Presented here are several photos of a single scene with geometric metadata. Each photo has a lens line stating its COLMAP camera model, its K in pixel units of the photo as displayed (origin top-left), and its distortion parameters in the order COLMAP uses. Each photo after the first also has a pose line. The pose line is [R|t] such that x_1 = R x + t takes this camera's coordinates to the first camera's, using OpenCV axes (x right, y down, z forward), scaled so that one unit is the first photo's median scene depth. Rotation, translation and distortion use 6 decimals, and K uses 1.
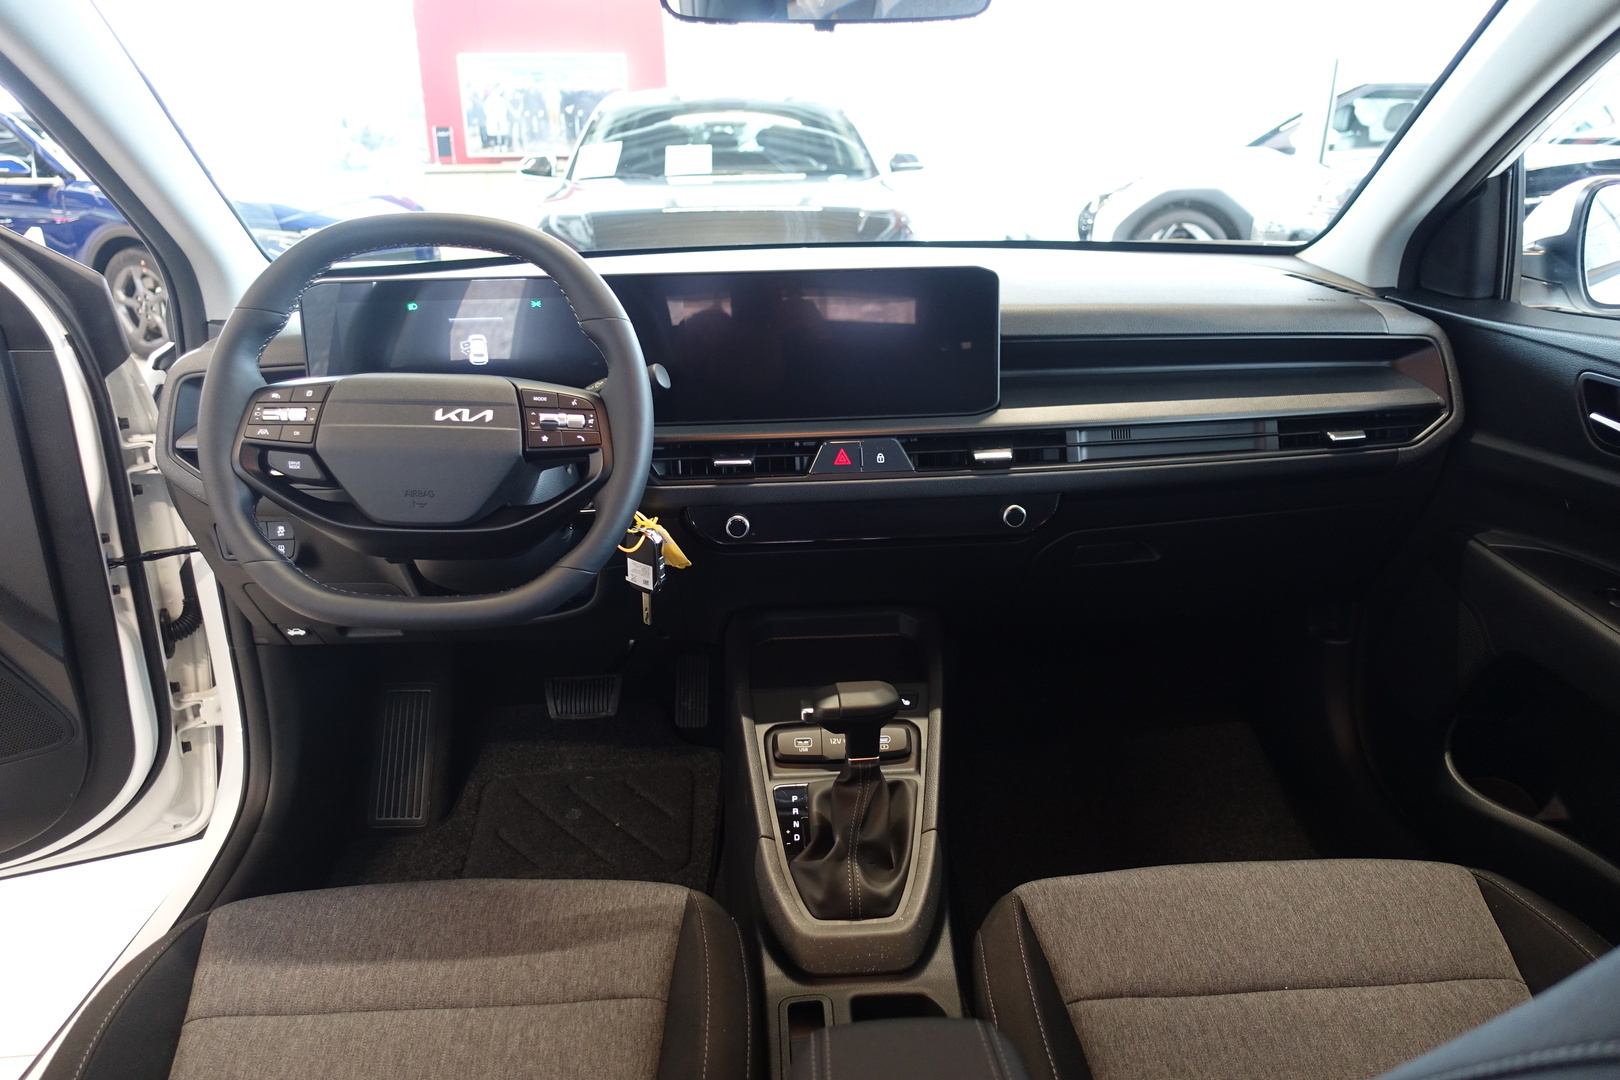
lens RADIAL K [[1096.4, 0, 796.5], [0, 1096.4, 534.1], [0, 0, 1]] dist [-0.002717, -0.007804]
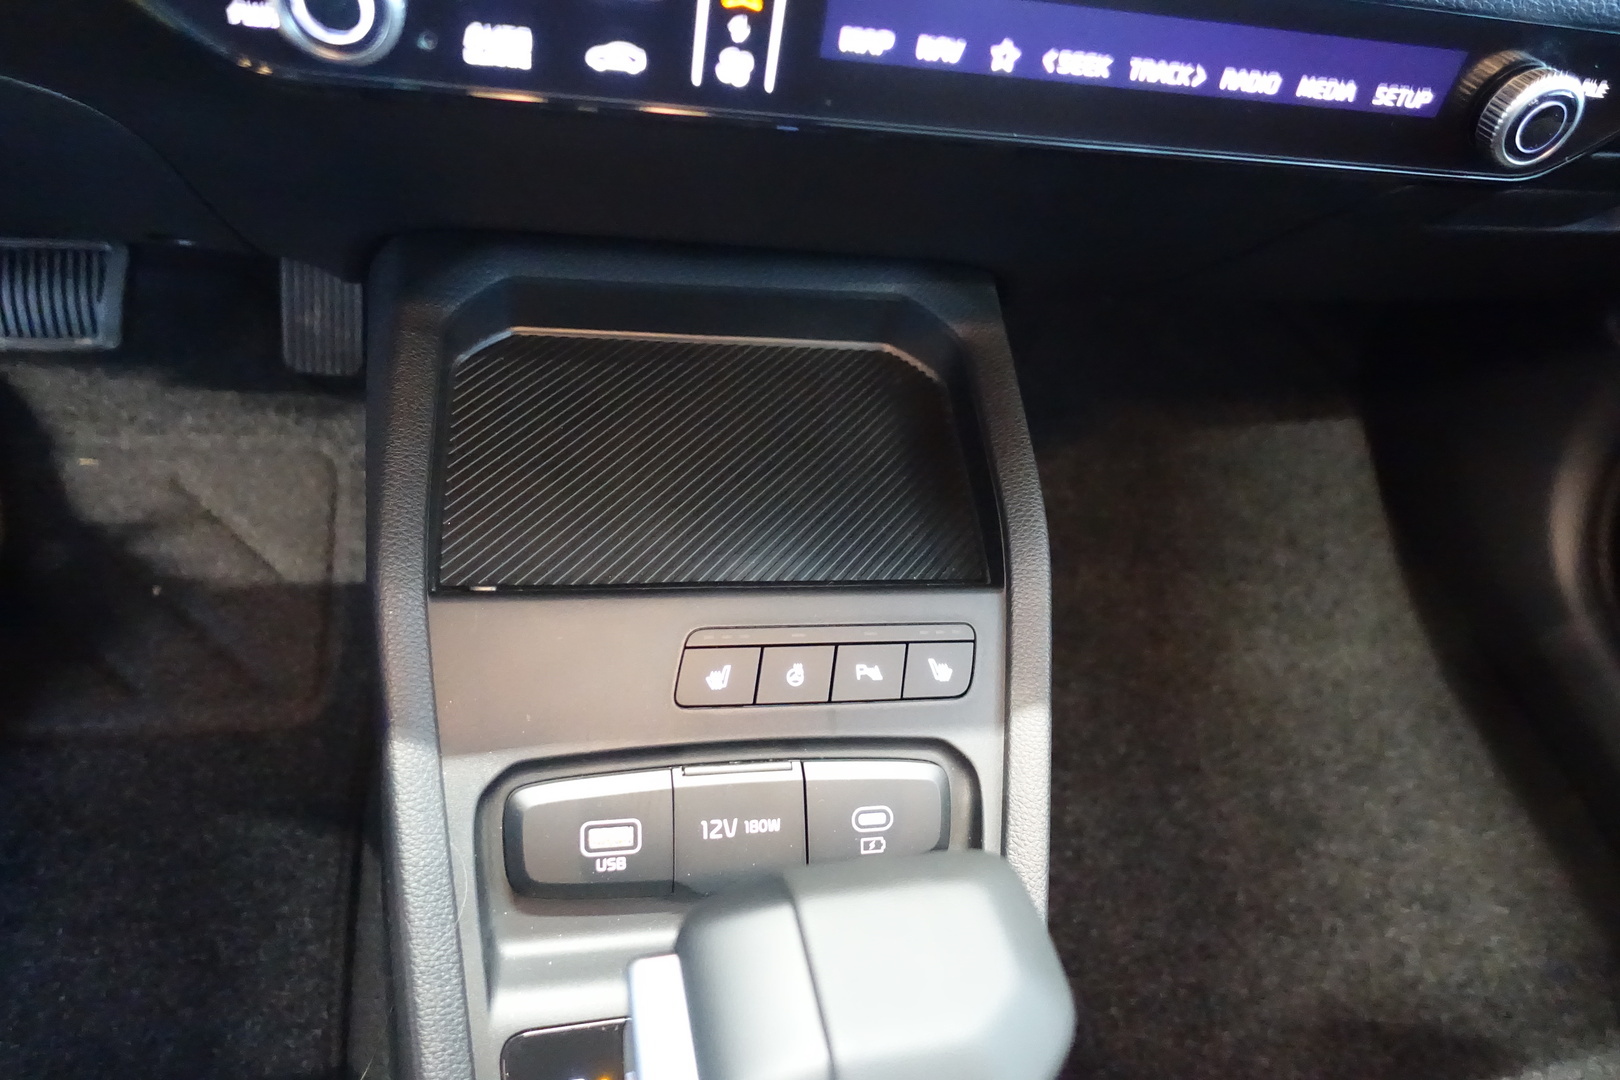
lens RADIAL K [[1096.4, 0, 796.5], [0, 1096.4, 534.1], [0, 0, 1]] dist [-0.002717, -0.007804]
pose [[0.970926, 0.040287, 0.235966, -0.019054], [-0.159231, 0.844724, 0.510966, -0.038739], [-0.178741, -0.533684, 0.826580, 0.817948]]
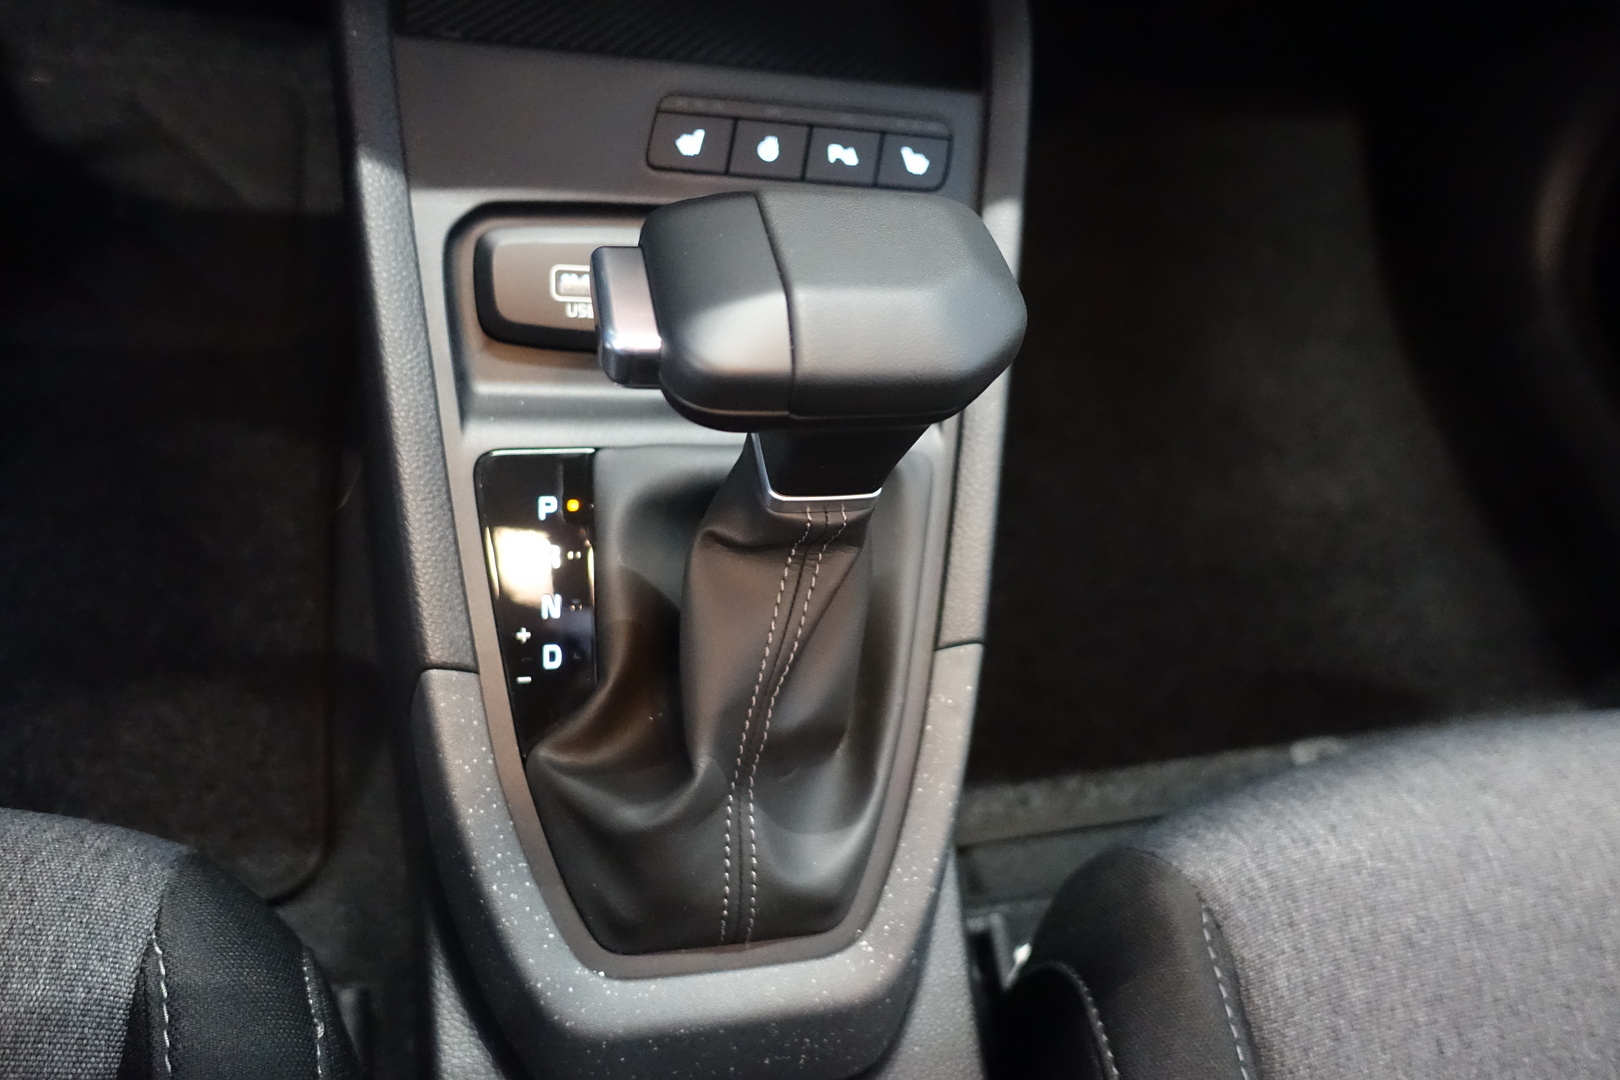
lens RADIAL K [[1090.9, 0, 810.0], [0, 1090.9, 540.0], [0, 0, 1]] dist [0.002437, -0.022694]
pose [[0.963618, 0.026002, 0.266014, -0.011580], [-0.194595, 0.750521, 0.631547, 0.045178], [-0.183228, -0.660335, 0.728276, 0.750971]]
